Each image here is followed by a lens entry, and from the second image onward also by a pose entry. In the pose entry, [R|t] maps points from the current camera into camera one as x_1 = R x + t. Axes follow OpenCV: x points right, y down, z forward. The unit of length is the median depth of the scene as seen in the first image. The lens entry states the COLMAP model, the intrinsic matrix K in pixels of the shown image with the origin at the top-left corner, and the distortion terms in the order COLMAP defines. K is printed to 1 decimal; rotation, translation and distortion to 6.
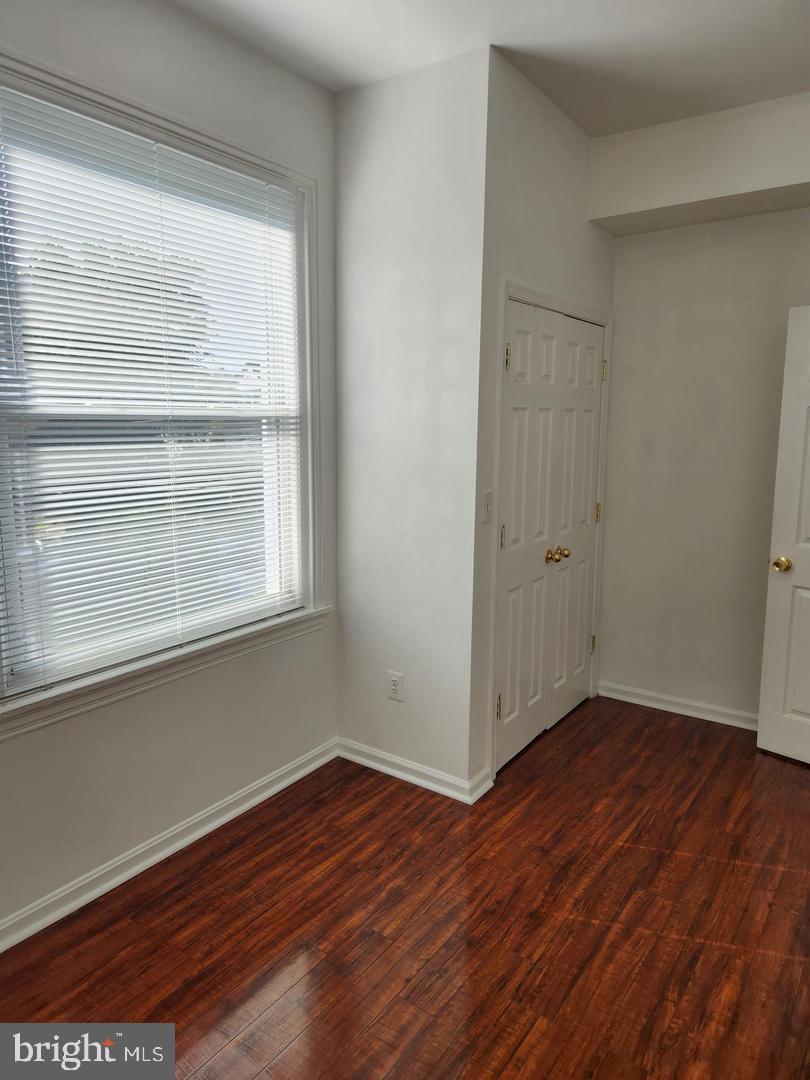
lens RADIAL K [[721.6, 0, 406.1], [0, 721.6, 495.8], [0, 0, 1]] dist [0.059067, -0.050738]
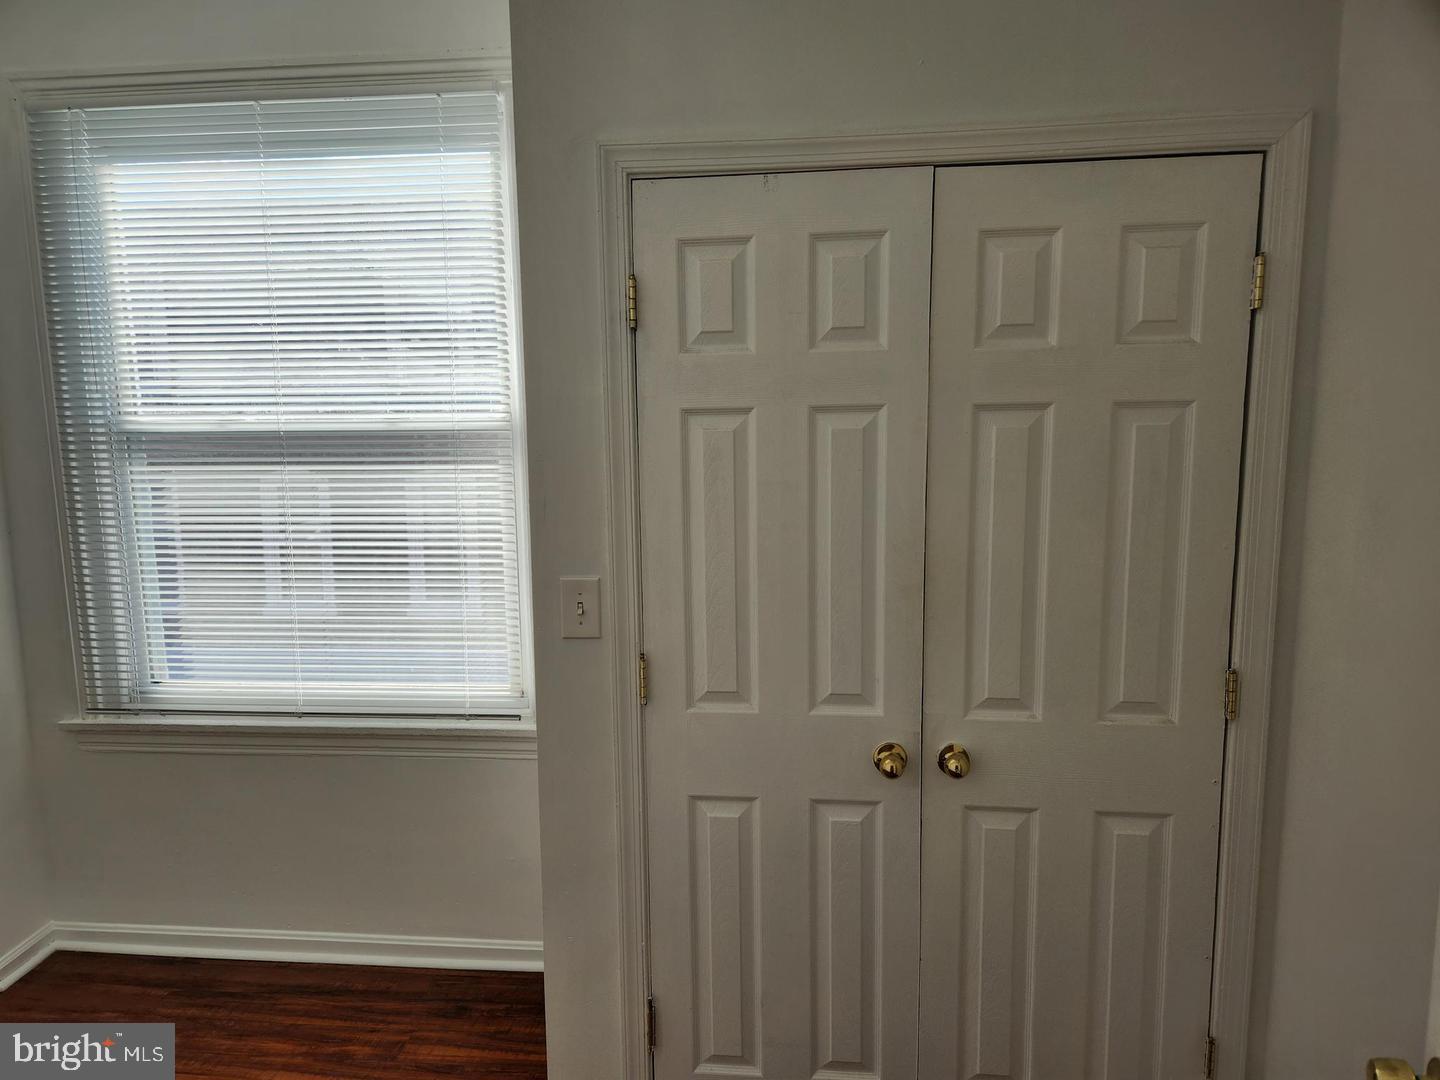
lens RADIAL K [[962.1, 0, 723.7], [0, 962.1, 529.3], [0, 0, 1]] dist [0.059067, -0.050738]
pose [[0.493323, 0.084521, -0.865730, 0.777366], [-0.081061, 0.995404, 0.050990, -0.086250], [0.866061, 0.045023, 0.497907, 0.789667]]
